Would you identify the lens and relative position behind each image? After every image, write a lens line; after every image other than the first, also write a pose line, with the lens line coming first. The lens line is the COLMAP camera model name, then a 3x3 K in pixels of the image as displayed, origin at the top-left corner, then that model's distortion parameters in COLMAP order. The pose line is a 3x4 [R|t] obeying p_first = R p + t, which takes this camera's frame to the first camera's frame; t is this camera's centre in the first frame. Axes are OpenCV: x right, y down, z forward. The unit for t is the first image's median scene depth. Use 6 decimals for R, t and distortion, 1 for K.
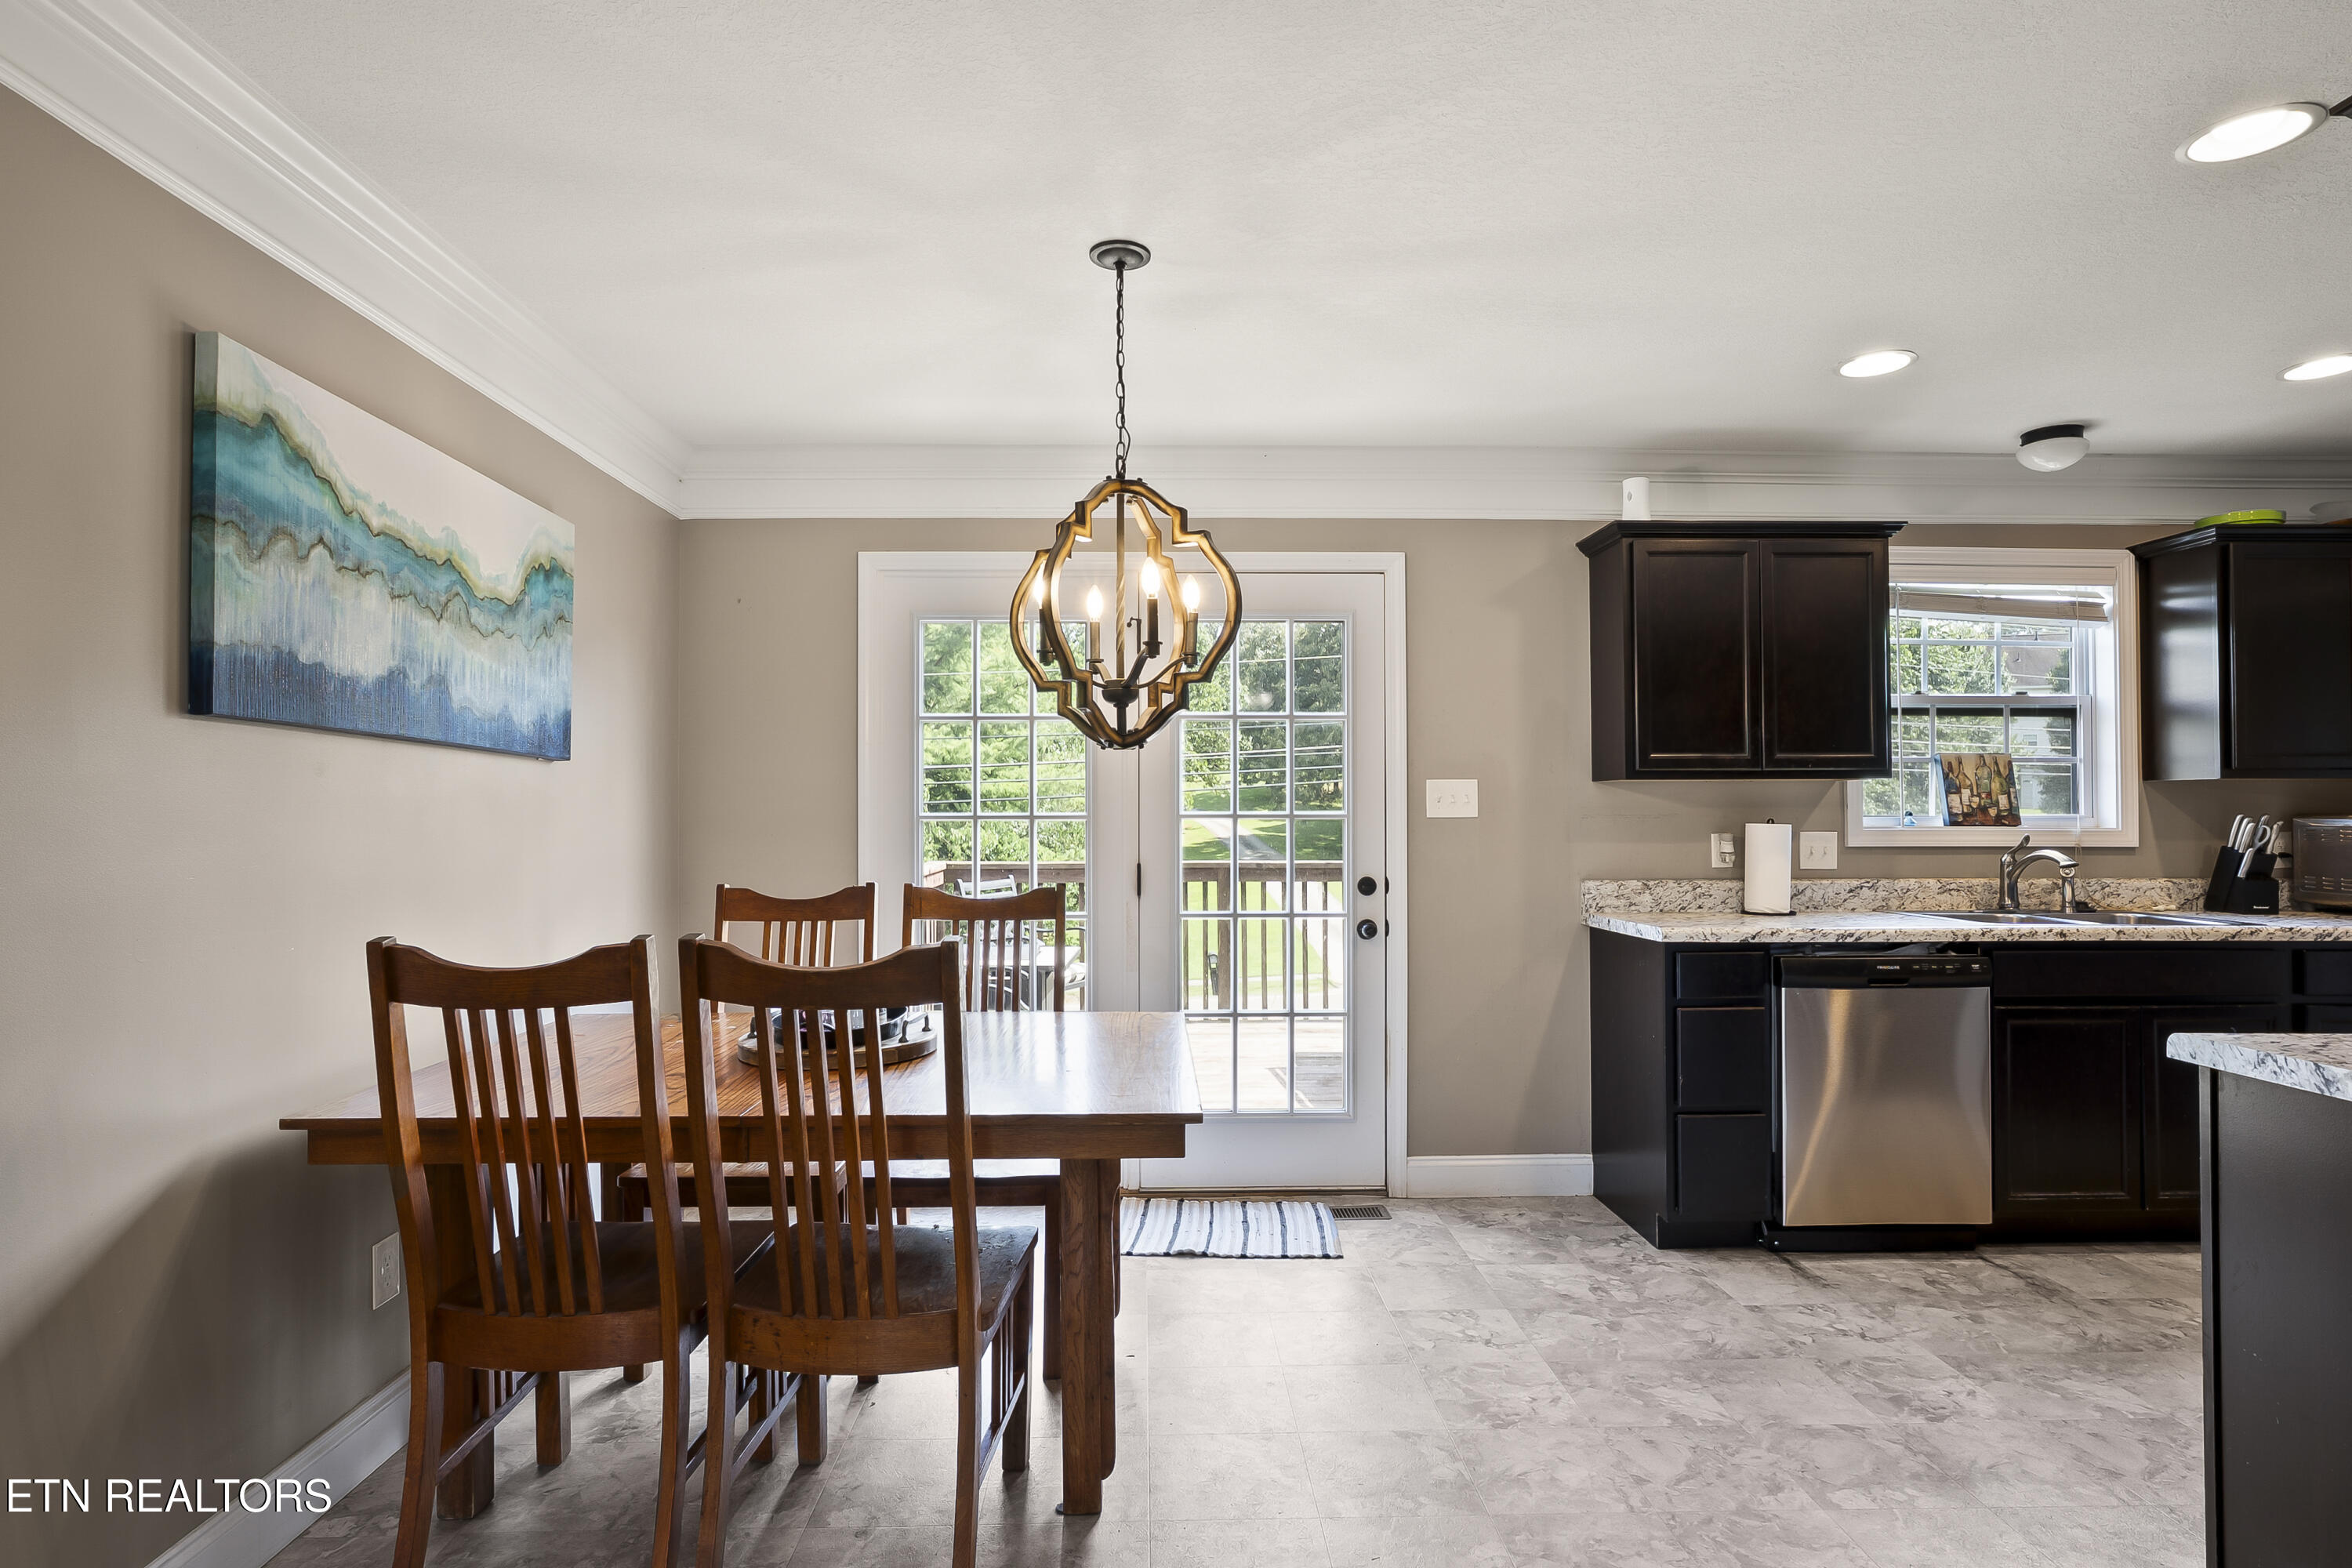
lens RADIAL K [[1228.8, 0, 1183.6], [0, 1228.8, 788.6], [0, 0, 1]] dist [-0.008414, 0.001737]
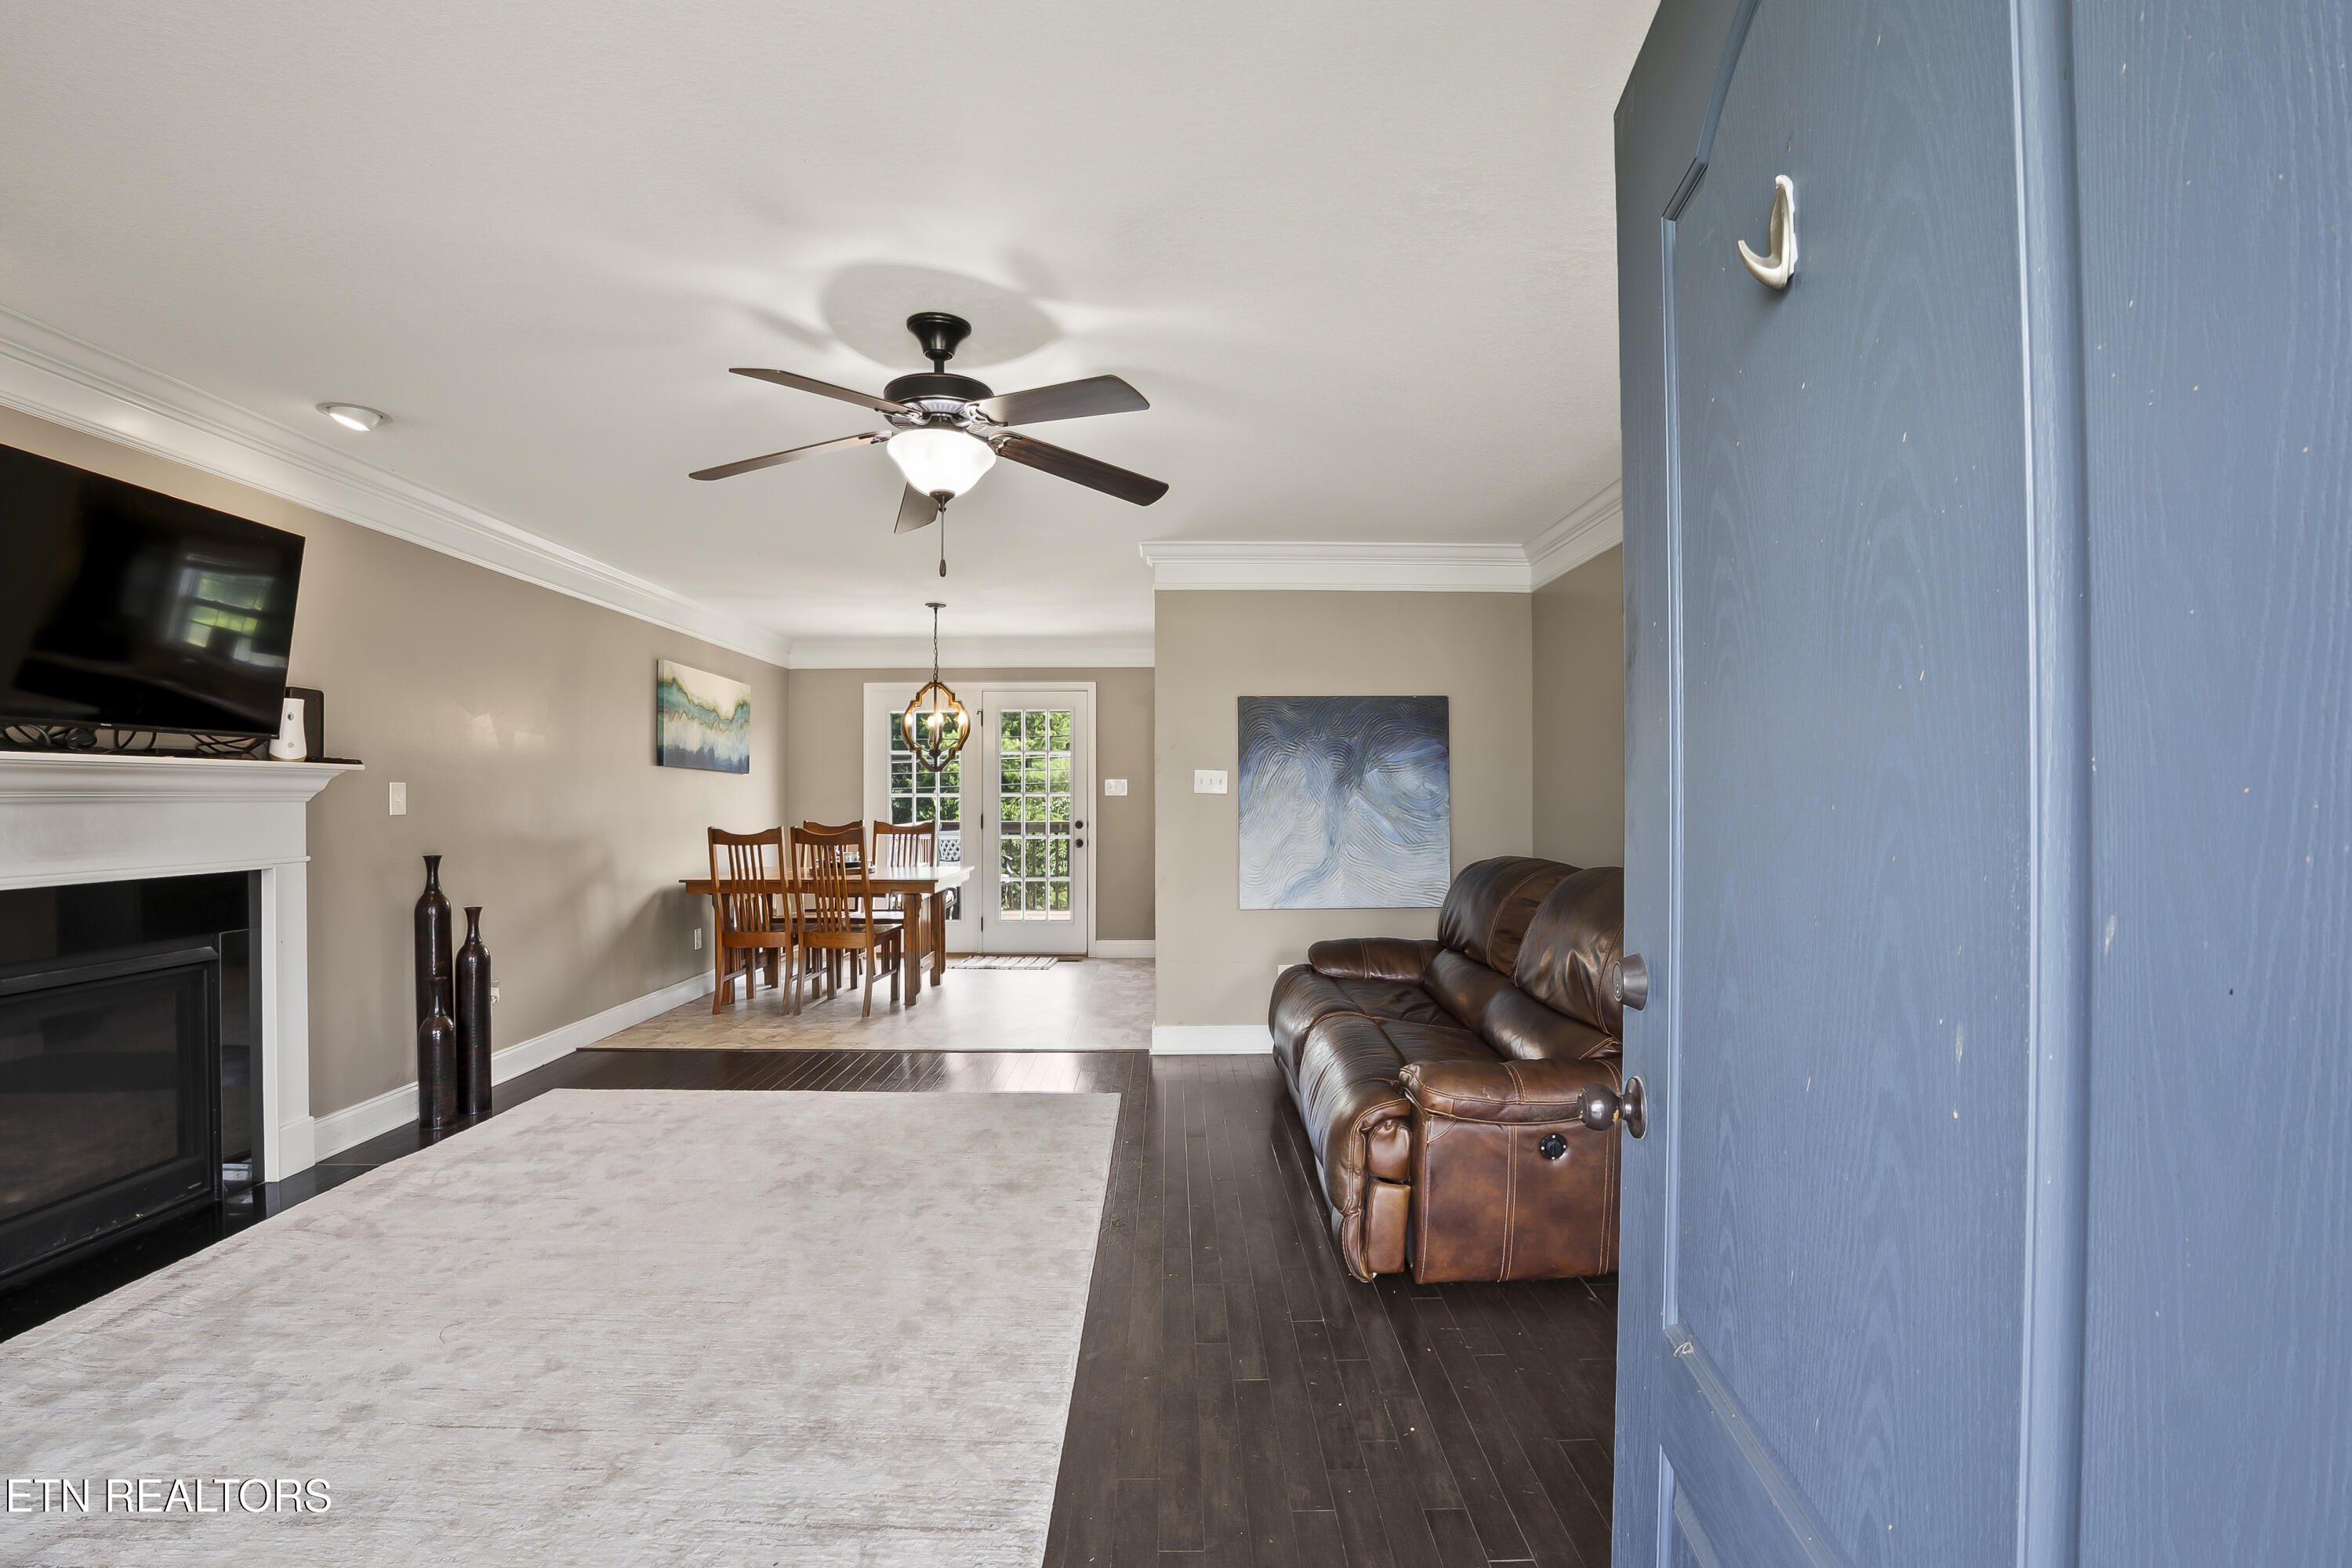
lens RADIAL K [[1032.3, 0, 1199.0], [0, 1032.3, 788.0], [0, 0, 1]] dist [-0.055401, 0.012192]
pose [[0.999981, 0.000400, -0.006208, 0.411994], [-0.000318, 0.999912, 0.013273, -0.017541], [0.006213, -0.013271, 0.999893, -1.018340]]
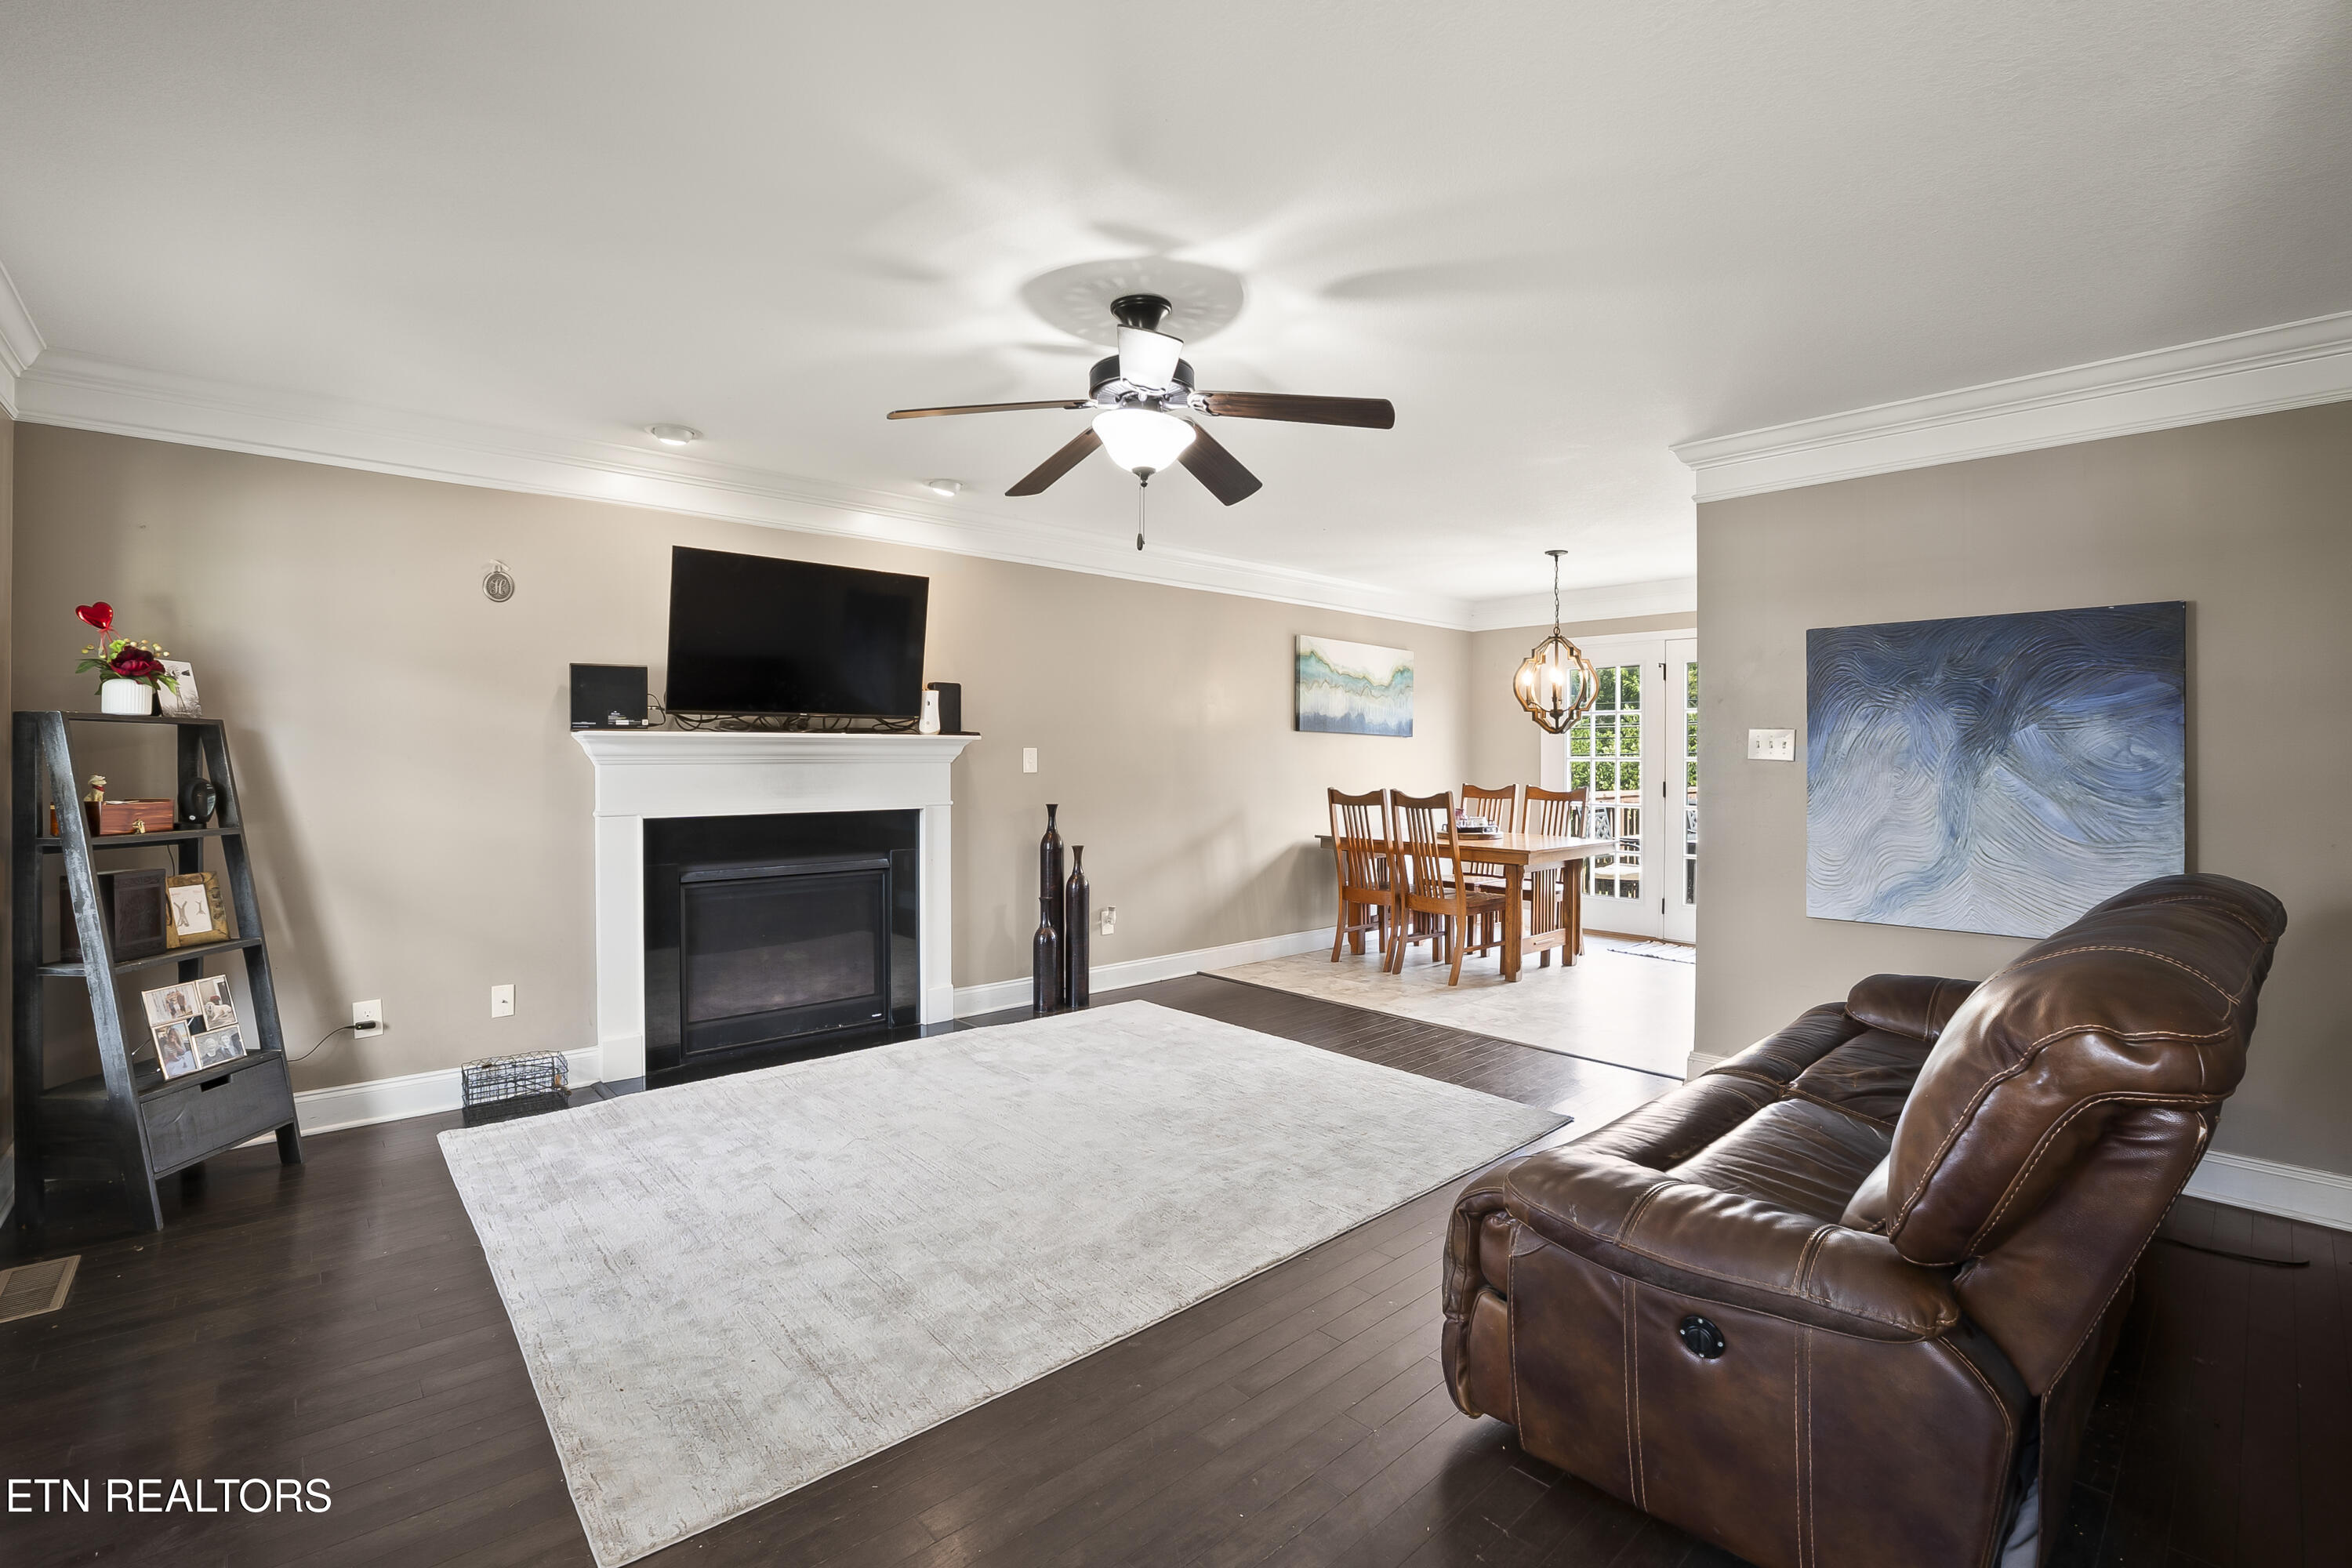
lens RADIAL K [[1061.4, 0, 1187.2], [0, 1061.4, 757.7], [0, 0, 1]] dist [-0.048880, 0.000743]
pose [[0.653527, 0.005990, -0.756879, 0.809568], [0.011116, 0.999785, 0.017511, -0.019537], [0.756822, -0.019857, 0.653320, -0.787420]]
